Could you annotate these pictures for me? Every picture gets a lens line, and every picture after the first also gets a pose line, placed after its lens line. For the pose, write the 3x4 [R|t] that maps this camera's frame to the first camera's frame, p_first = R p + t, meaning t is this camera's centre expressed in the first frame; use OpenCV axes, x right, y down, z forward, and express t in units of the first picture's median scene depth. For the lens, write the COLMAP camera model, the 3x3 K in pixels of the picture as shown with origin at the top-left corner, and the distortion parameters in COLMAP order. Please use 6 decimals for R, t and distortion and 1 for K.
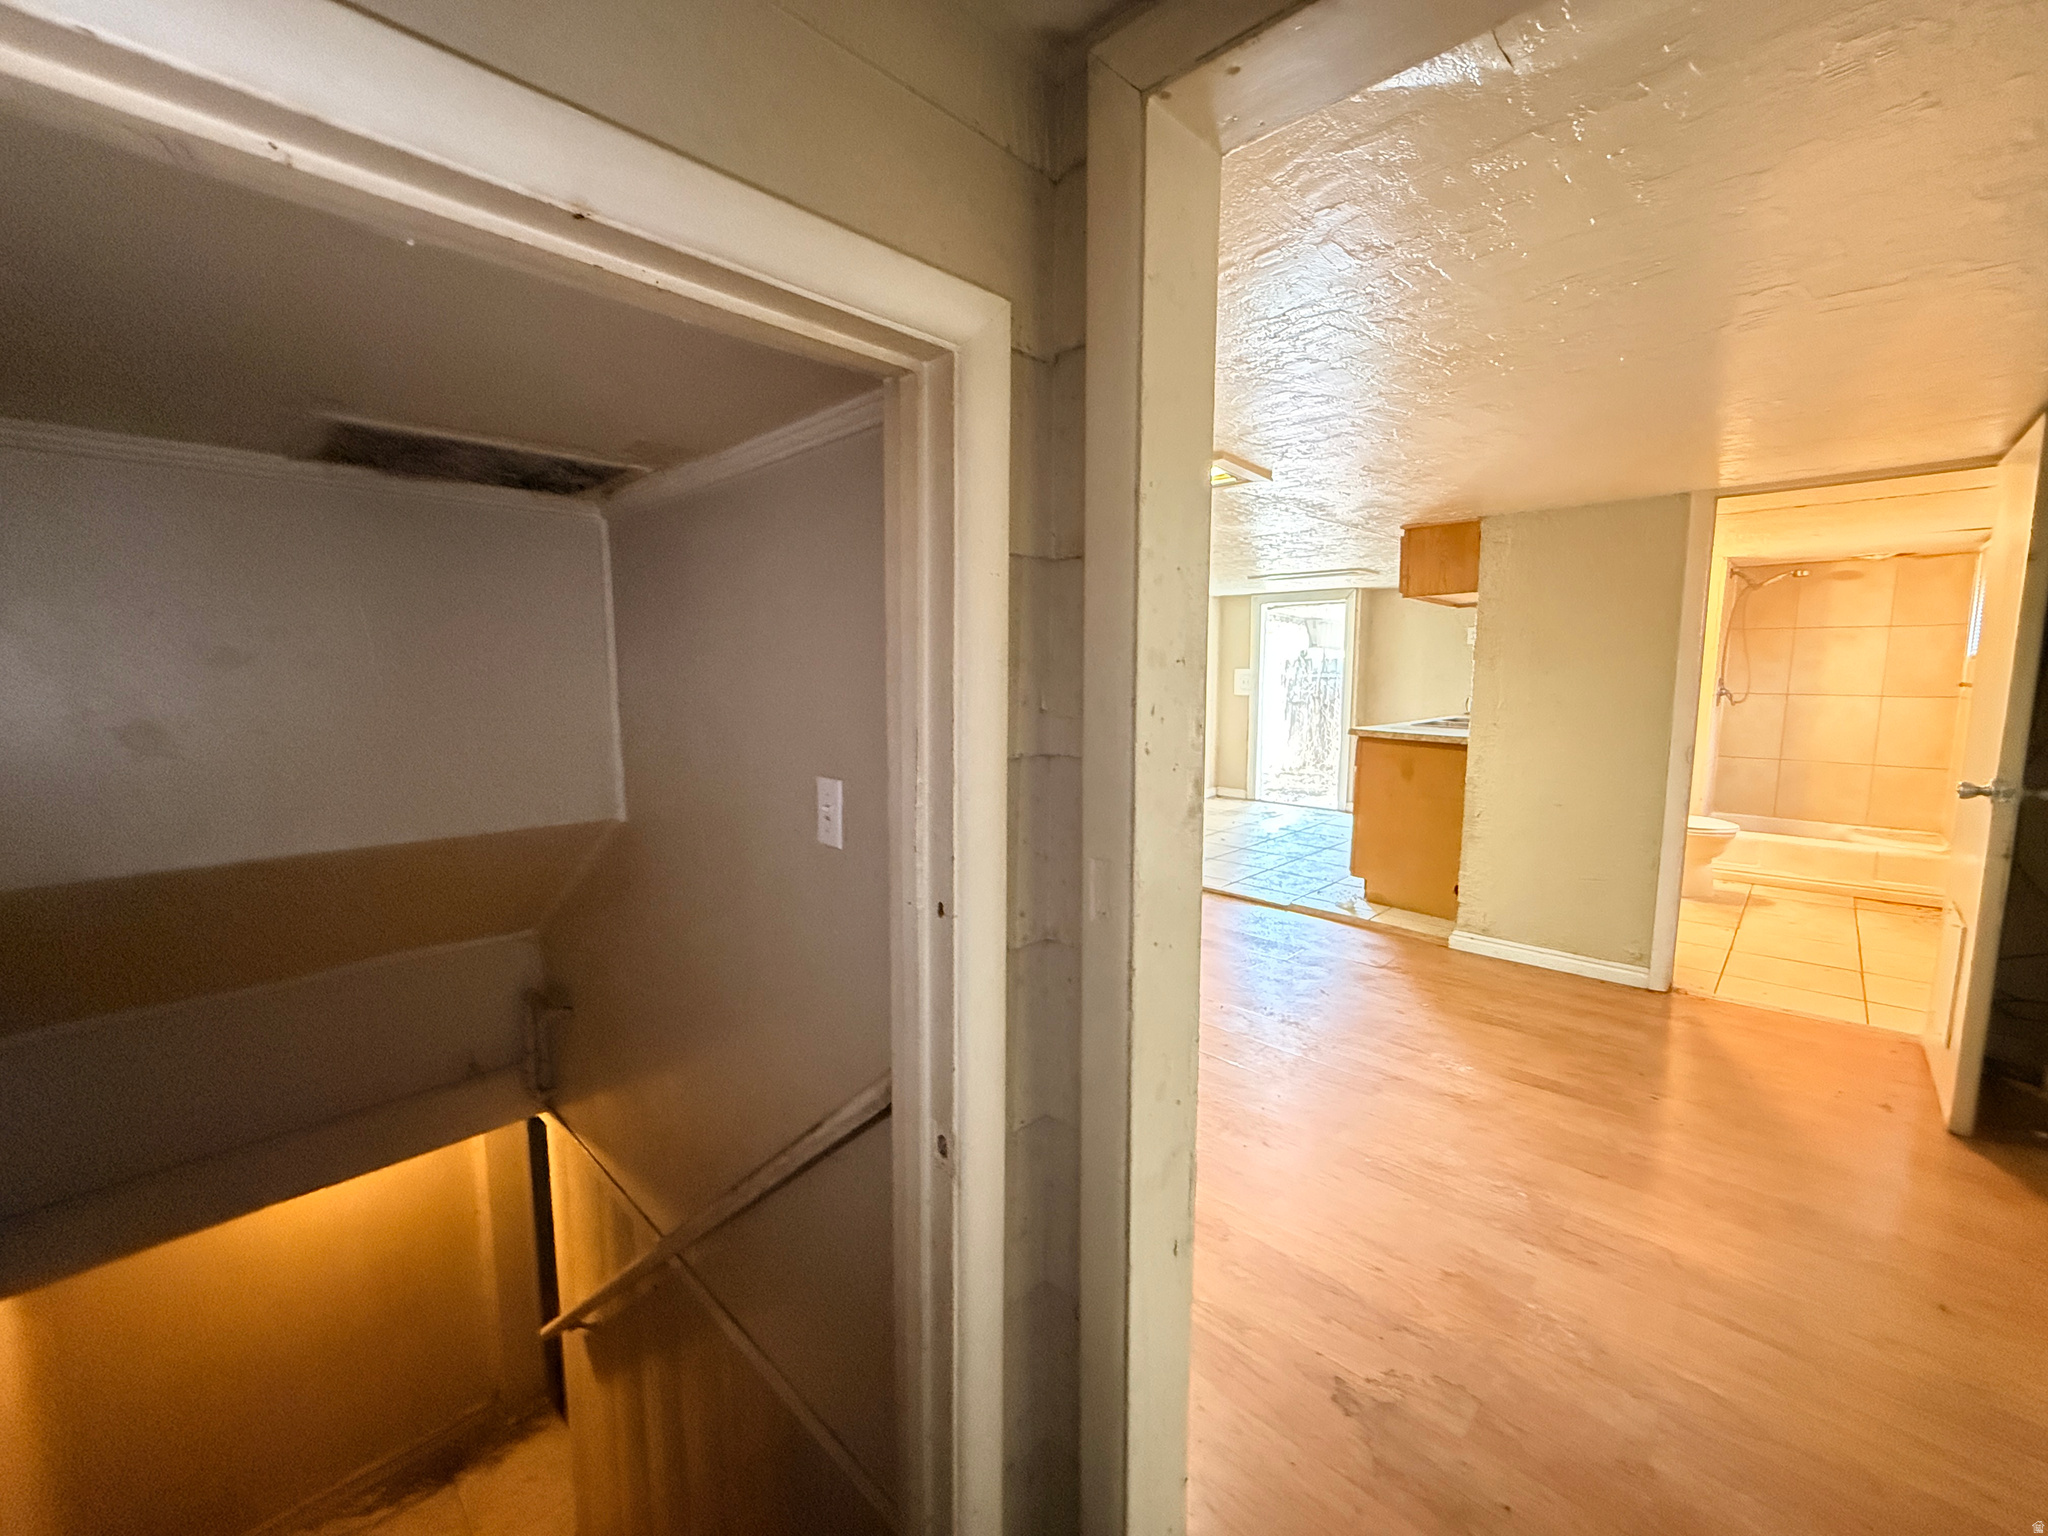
lens RADIAL K [[817.0, 0, 1021.1], [0, 817.0, 762.8], [0, 0, 1]] dist [0.001443, -0.000611]
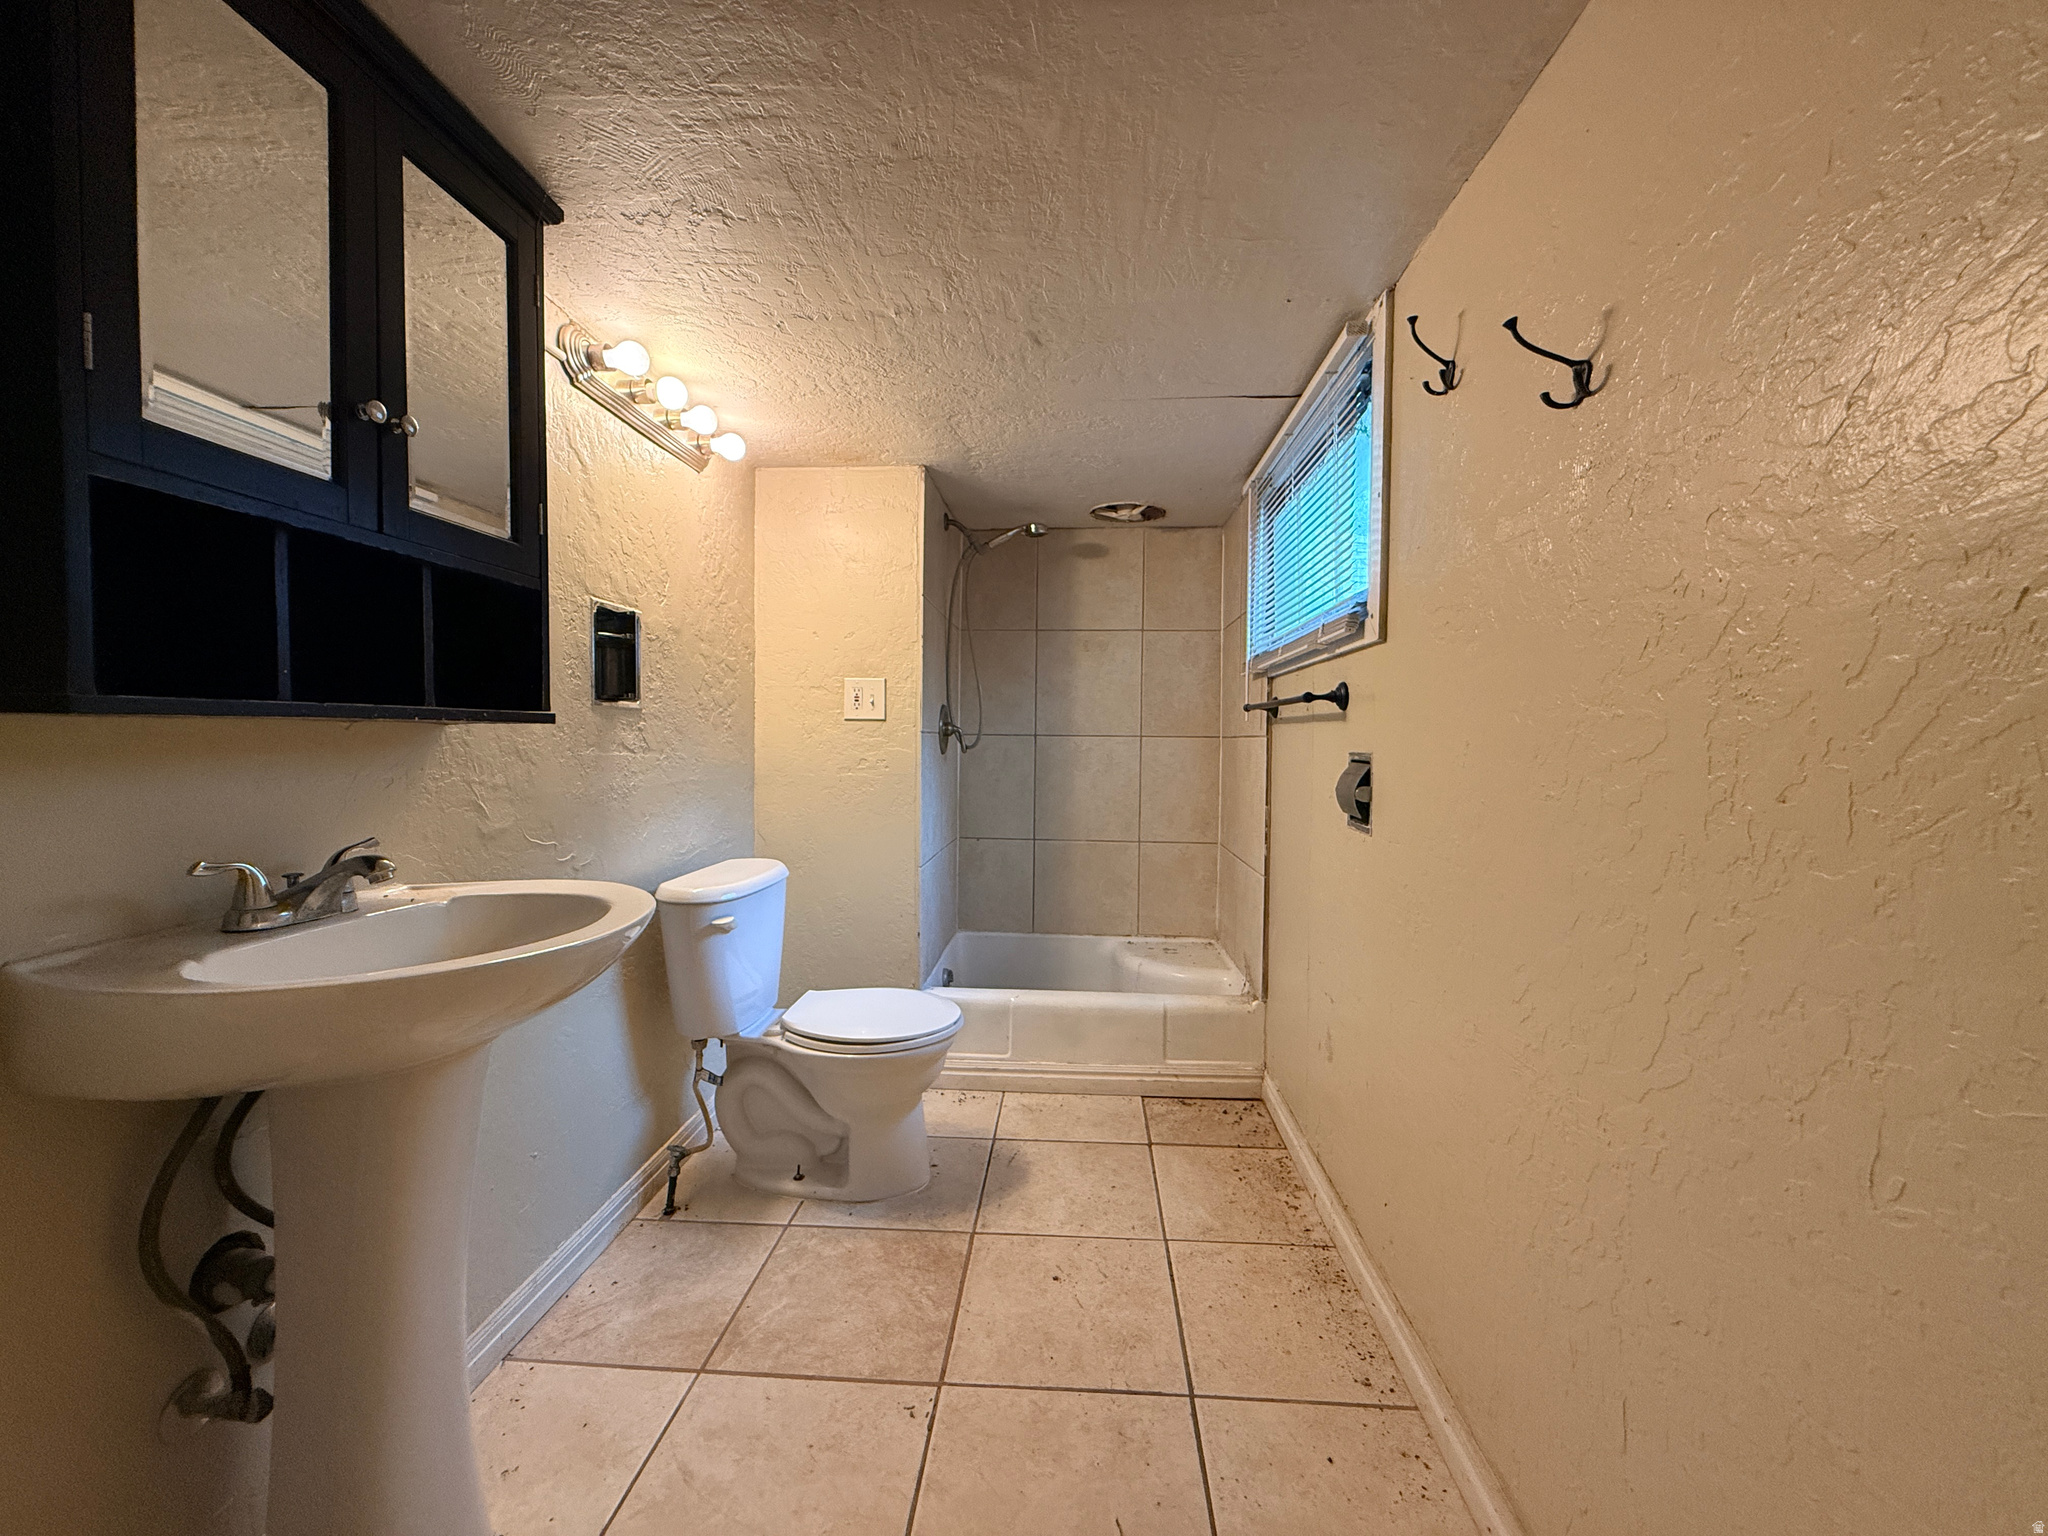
lens RADIAL K [[817.0, 0, 1021.1], [0, 817.0, 762.8], [0, 0, 1]] dist [0.001443, -0.000611]
pose [[0.761950, -0.008509, 0.647580, 0.543333], [0.065488, 0.995801, -0.063969, -0.025061], [-0.644316, 0.091149, 0.759308, 0.554747]]
